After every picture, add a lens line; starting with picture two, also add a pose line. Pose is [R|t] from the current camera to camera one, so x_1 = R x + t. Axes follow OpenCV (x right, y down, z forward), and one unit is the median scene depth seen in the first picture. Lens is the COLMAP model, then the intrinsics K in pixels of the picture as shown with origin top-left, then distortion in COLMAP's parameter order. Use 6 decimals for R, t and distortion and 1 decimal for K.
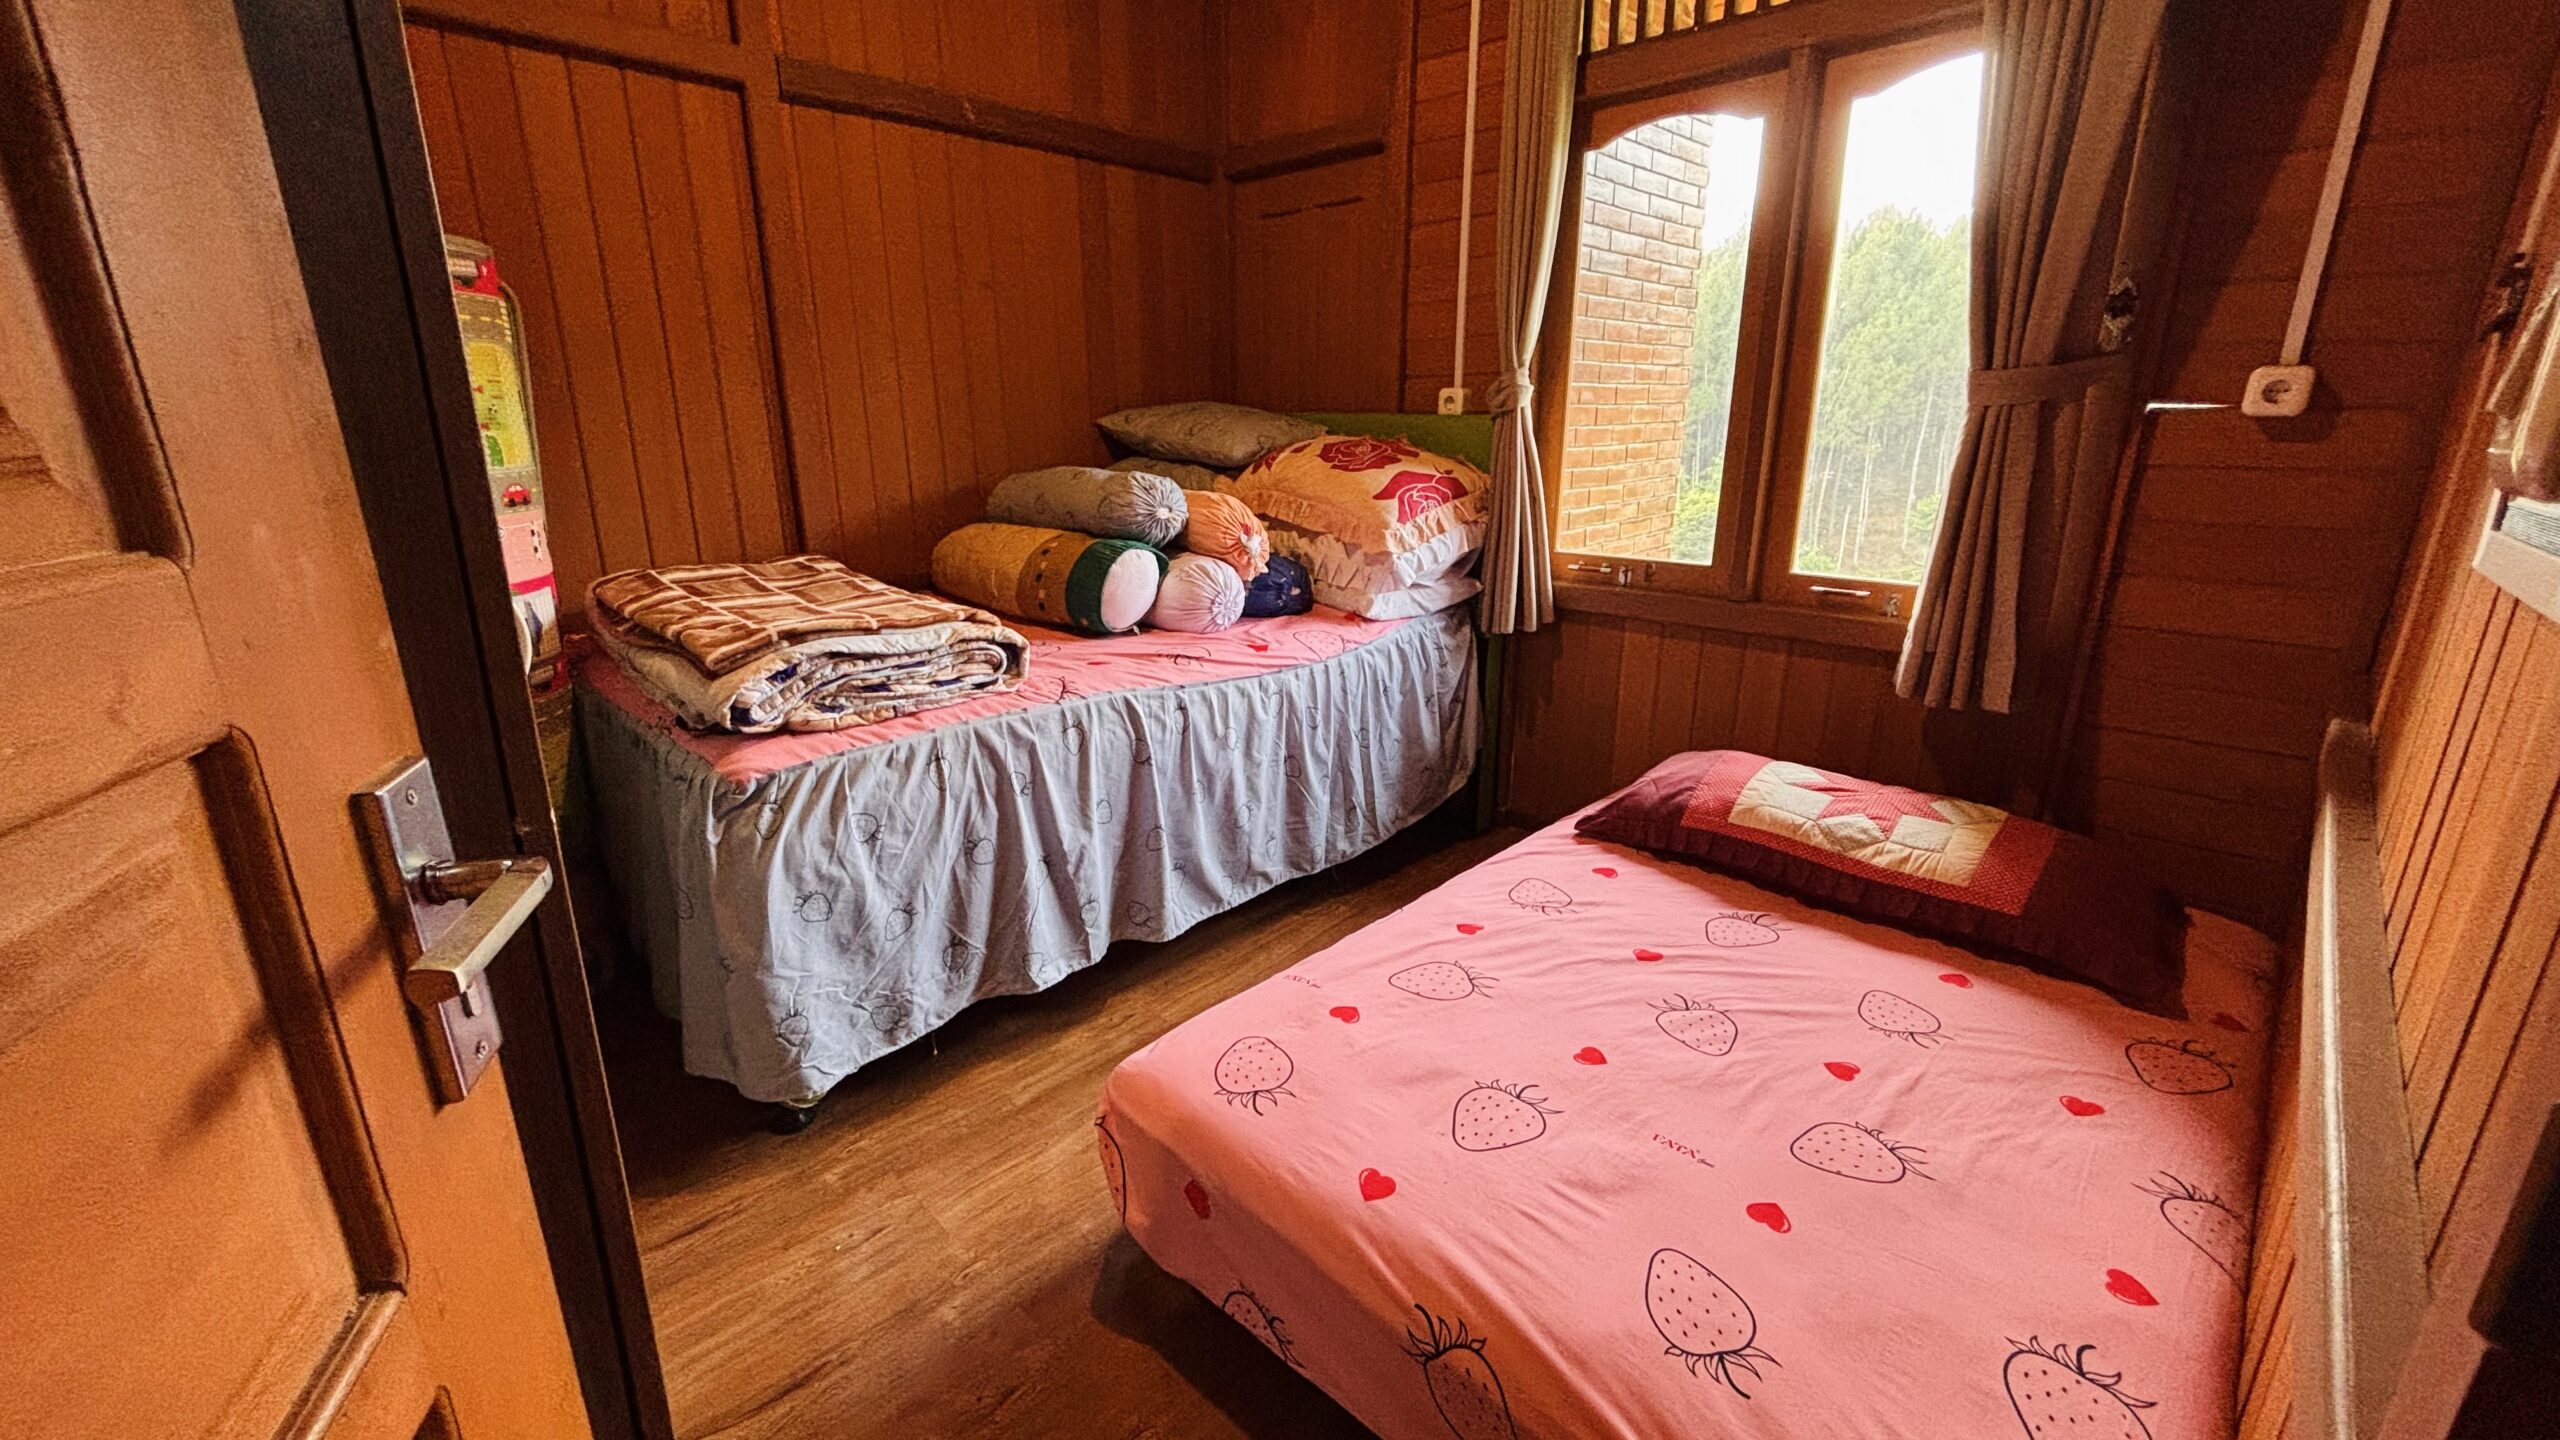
lens RADIAL K [[1036.9, 0, 1272.1], [0, 1036.9, 707.9], [0, 0, 1]] dist [0.004322, 0.000176]
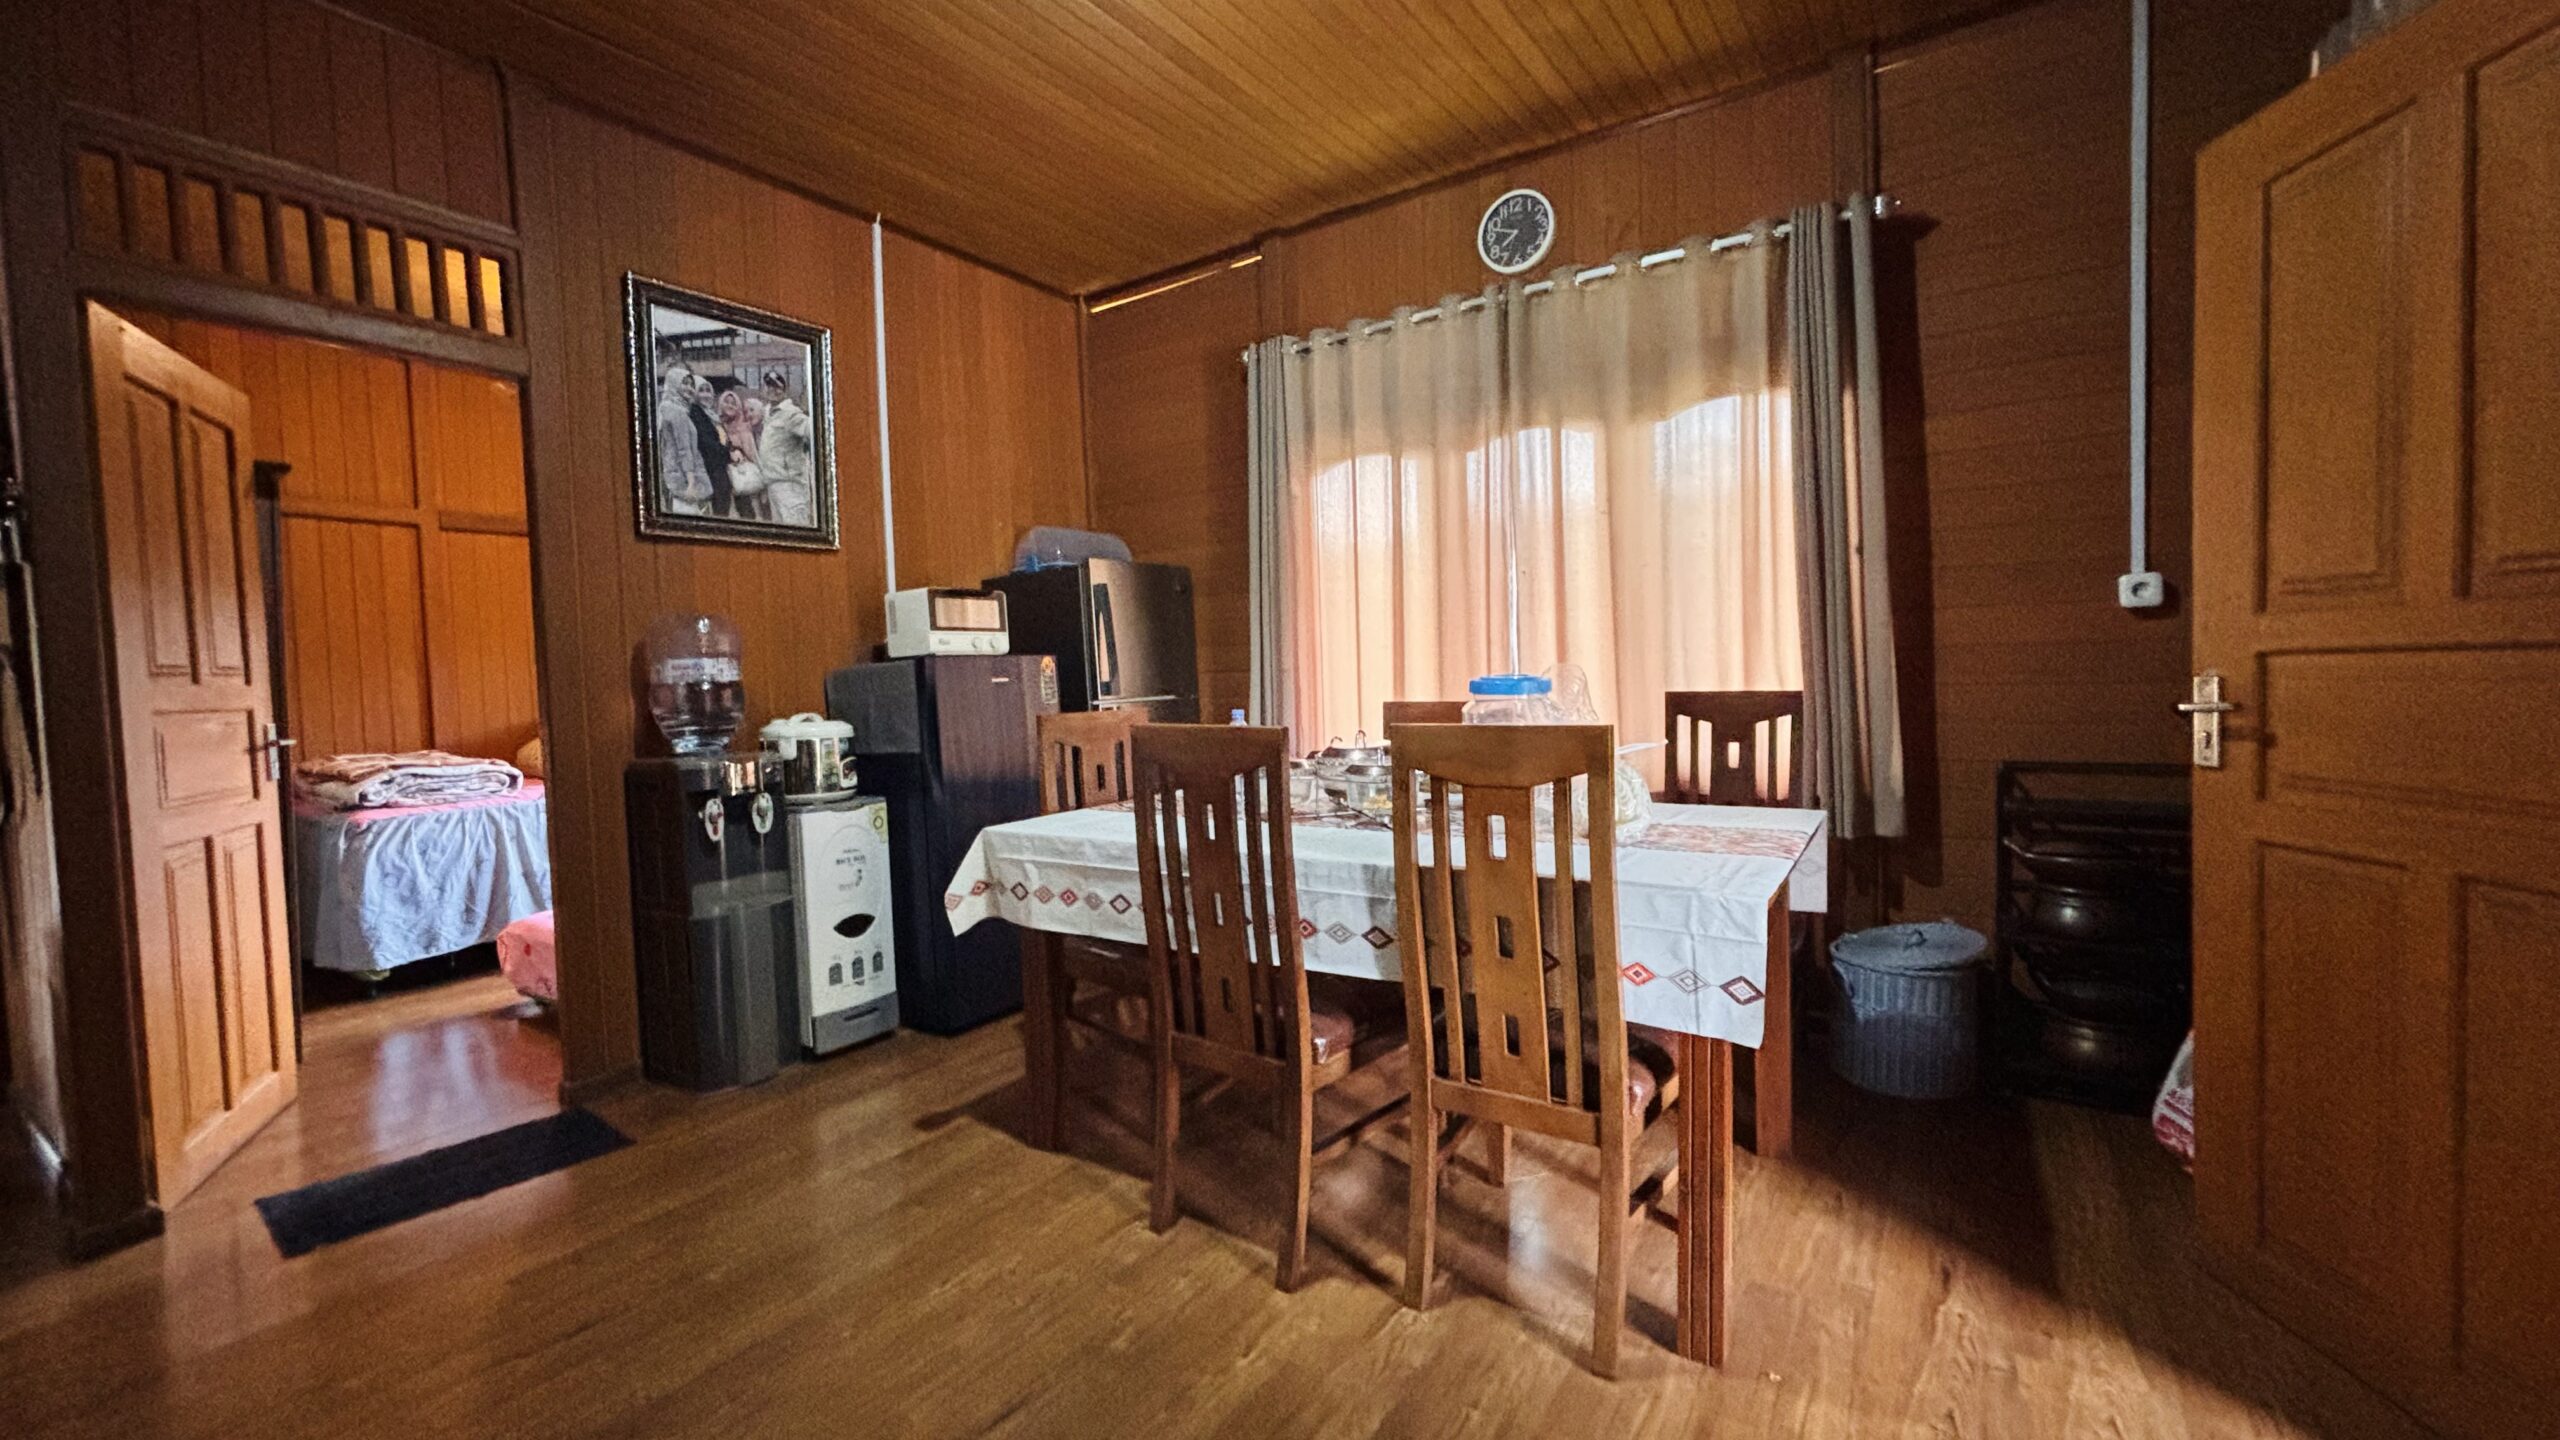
lens RADIAL K [[1036.9, 0, 1286.2], [0, 1036.9, 722.5], [0, 0, 1]] dist [0.004322, 0.000176]
pose [[0.980182, -0.025001, 0.196517, 1.025570], [0.071486, 0.969803, -0.233179, 0.511429], [-0.184753, 0.242606, 0.952370, -1.593809]]
